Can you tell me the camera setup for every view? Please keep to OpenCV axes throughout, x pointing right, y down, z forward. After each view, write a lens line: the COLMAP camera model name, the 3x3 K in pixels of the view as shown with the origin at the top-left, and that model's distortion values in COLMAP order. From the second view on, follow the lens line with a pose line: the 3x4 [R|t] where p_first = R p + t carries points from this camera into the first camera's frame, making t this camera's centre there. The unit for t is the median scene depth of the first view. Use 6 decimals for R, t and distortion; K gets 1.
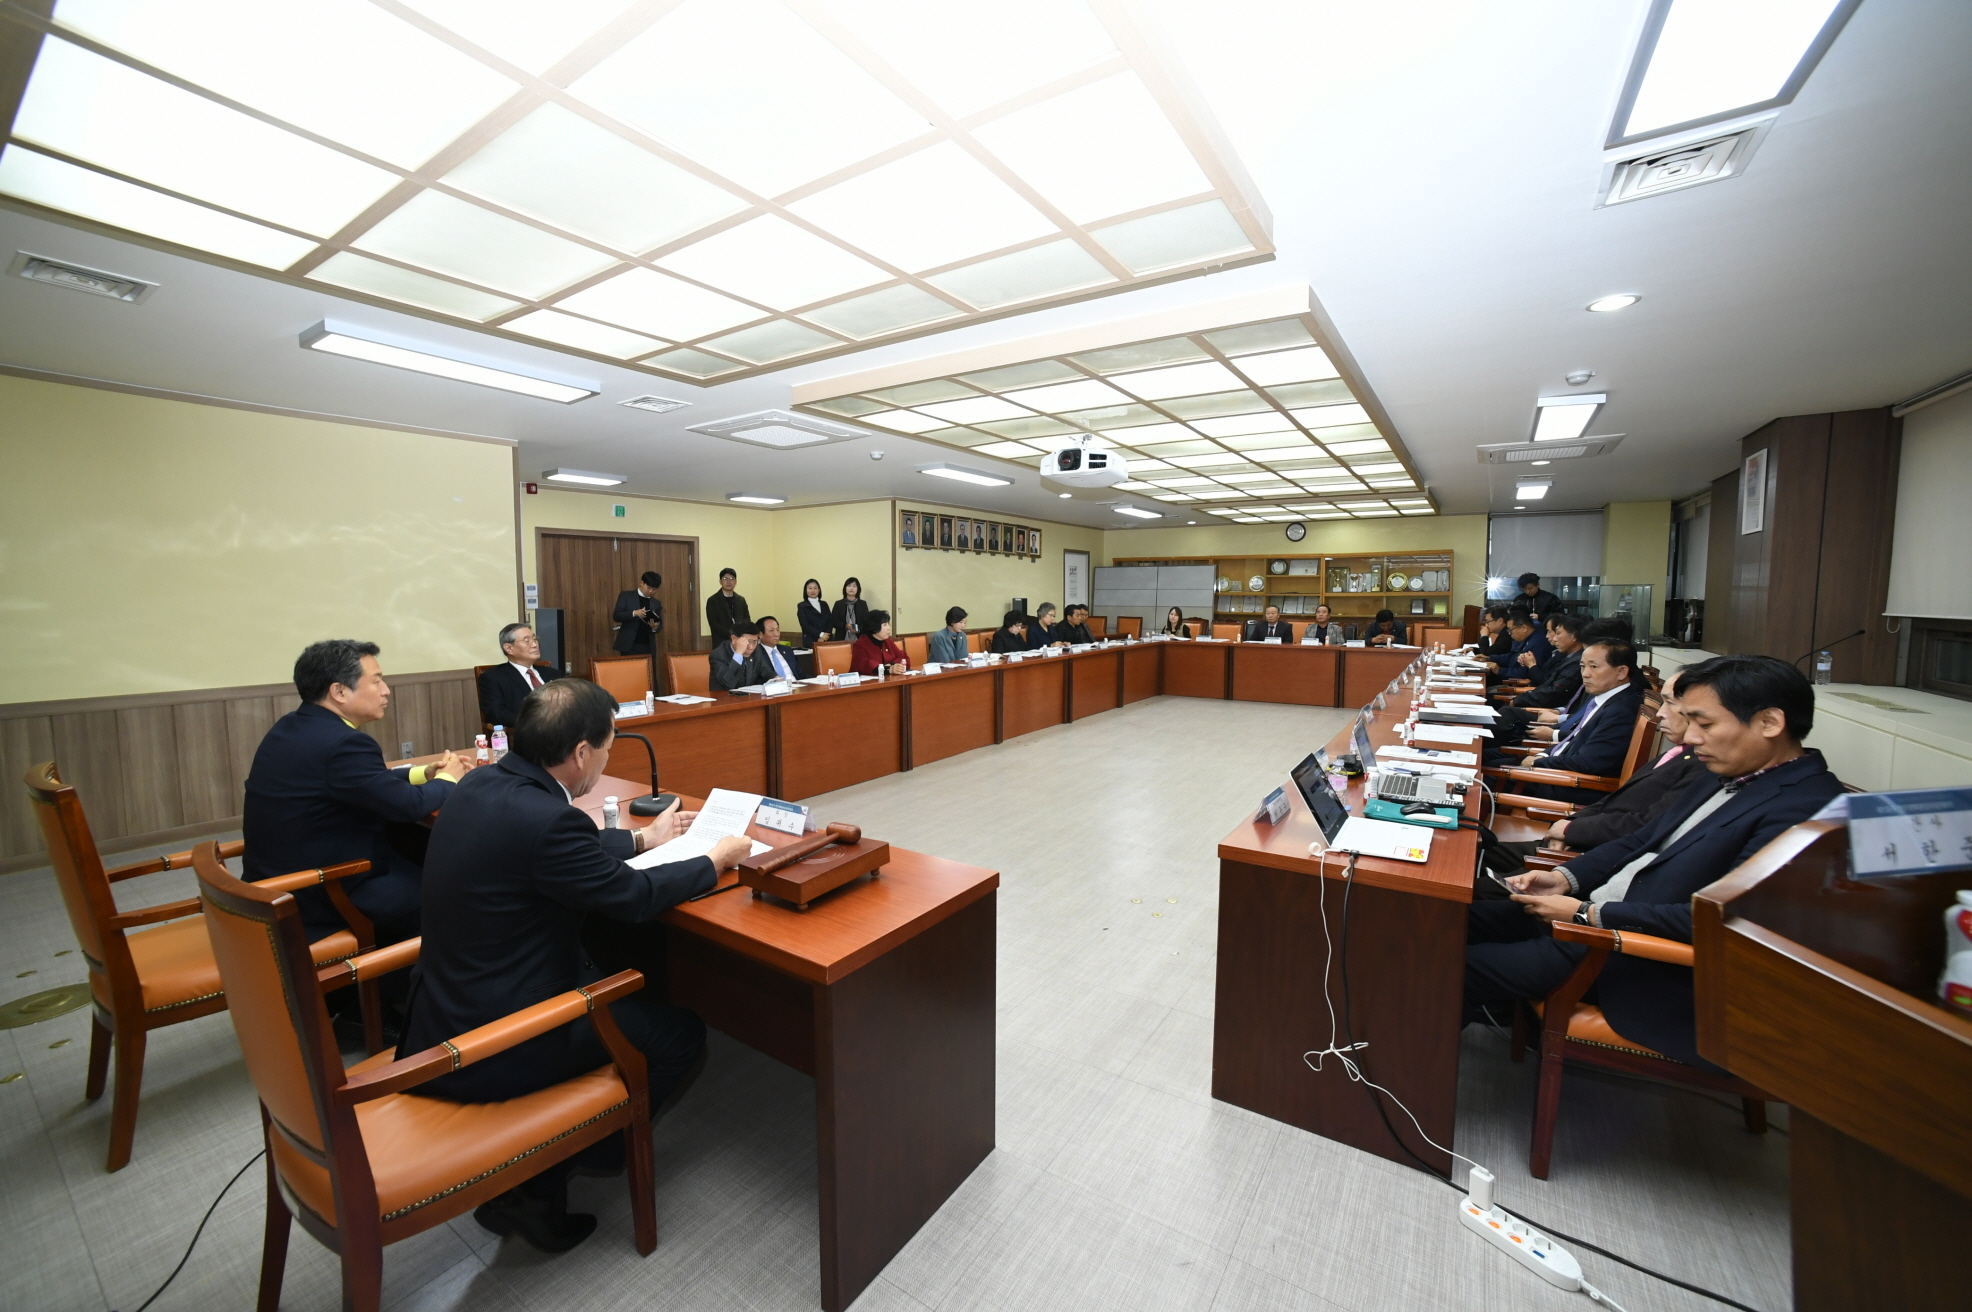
lens RADIAL K [[812.2, 0, 956.7], [0, 812.2, 675.6], [0, 0, 1]] dist [-0.050042, 0.008781]
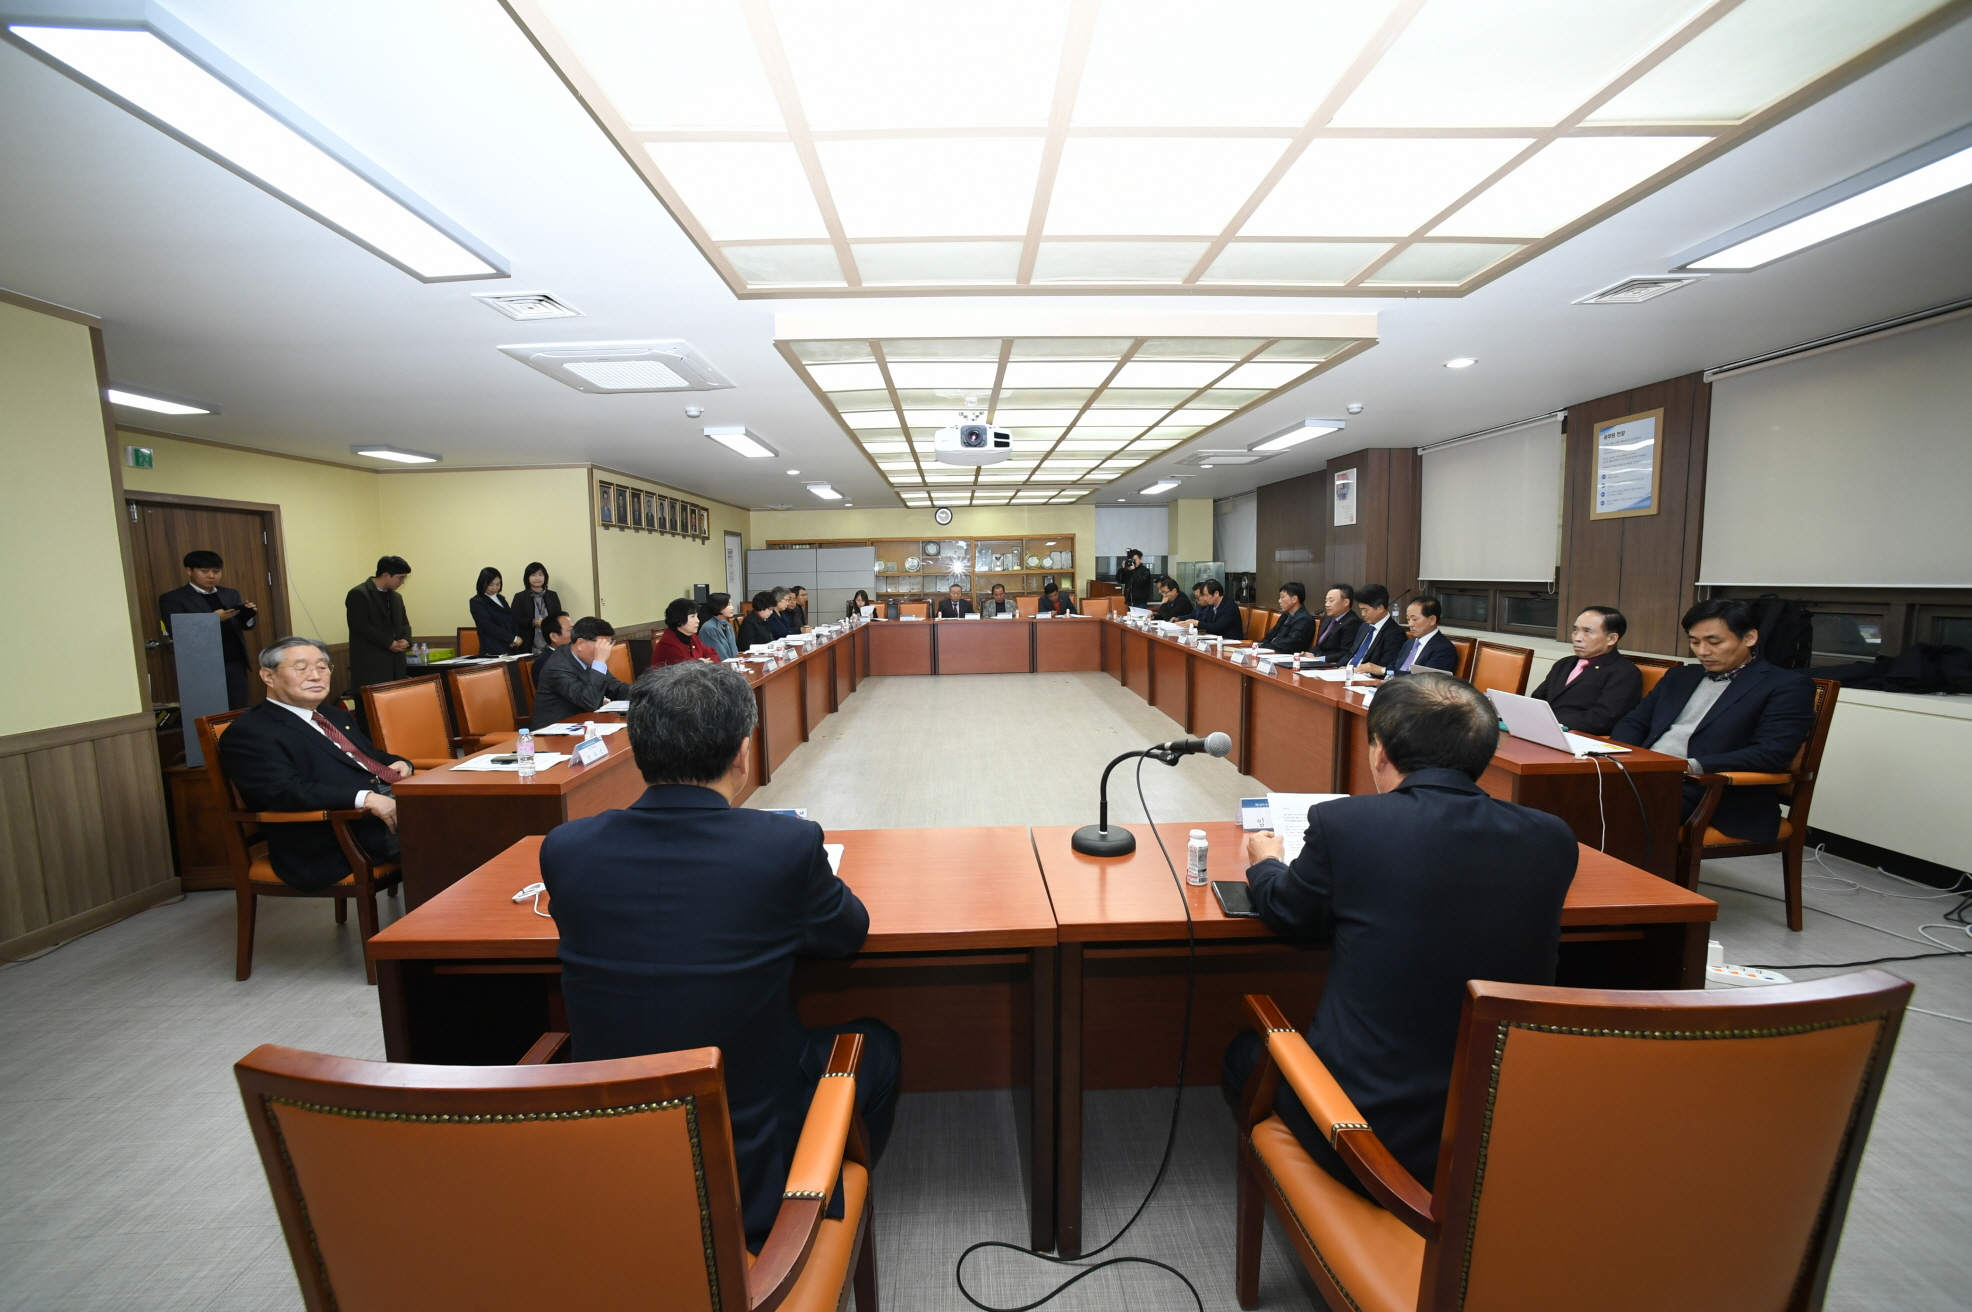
lens RADIAL K [[804.4, 0, 979.5], [0, 804.4, 685.2], [0, 0, 1]] dist [-0.072547, 0.040330]
pose [[0.804320, -0.096405, 0.586324, -0.249458], [0.077350, 0.995342, 0.057548, -0.012400], [-0.589140, -0.000935, 0.808030, 0.118060]]
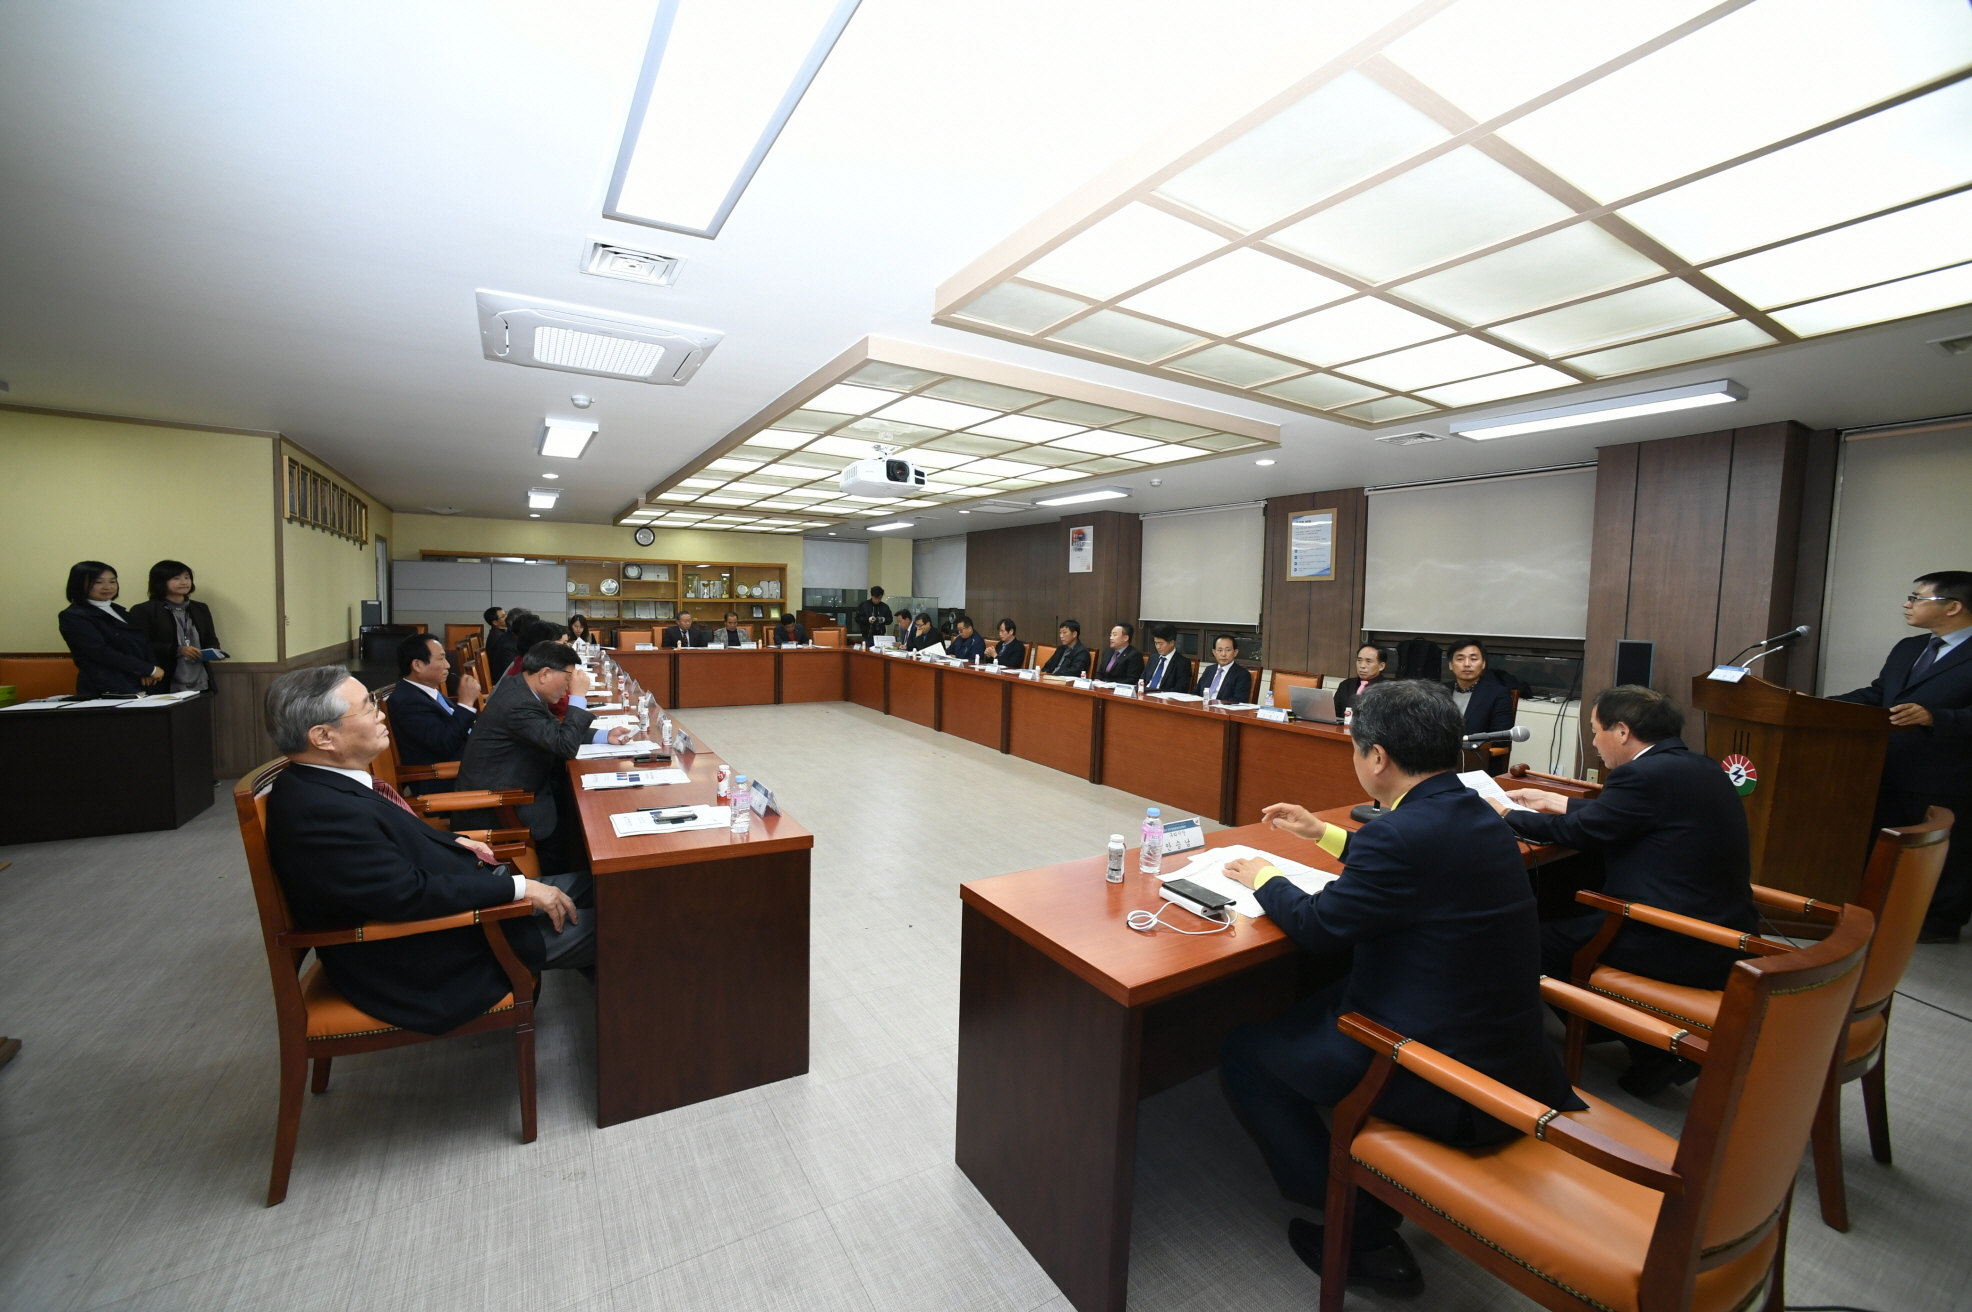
lens RADIAL K [[803.9, 0, 989.7], [0, 803.9, 660.5], [0, 0, 1]] dist [-0.048943, 0.000170]
pose [[0.390276, -0.052686, 0.919189, -0.409307], [0.069905, 0.997175, 0.027475, -0.028874], [-0.918040, 0.053533, 0.392857, 0.286253]]
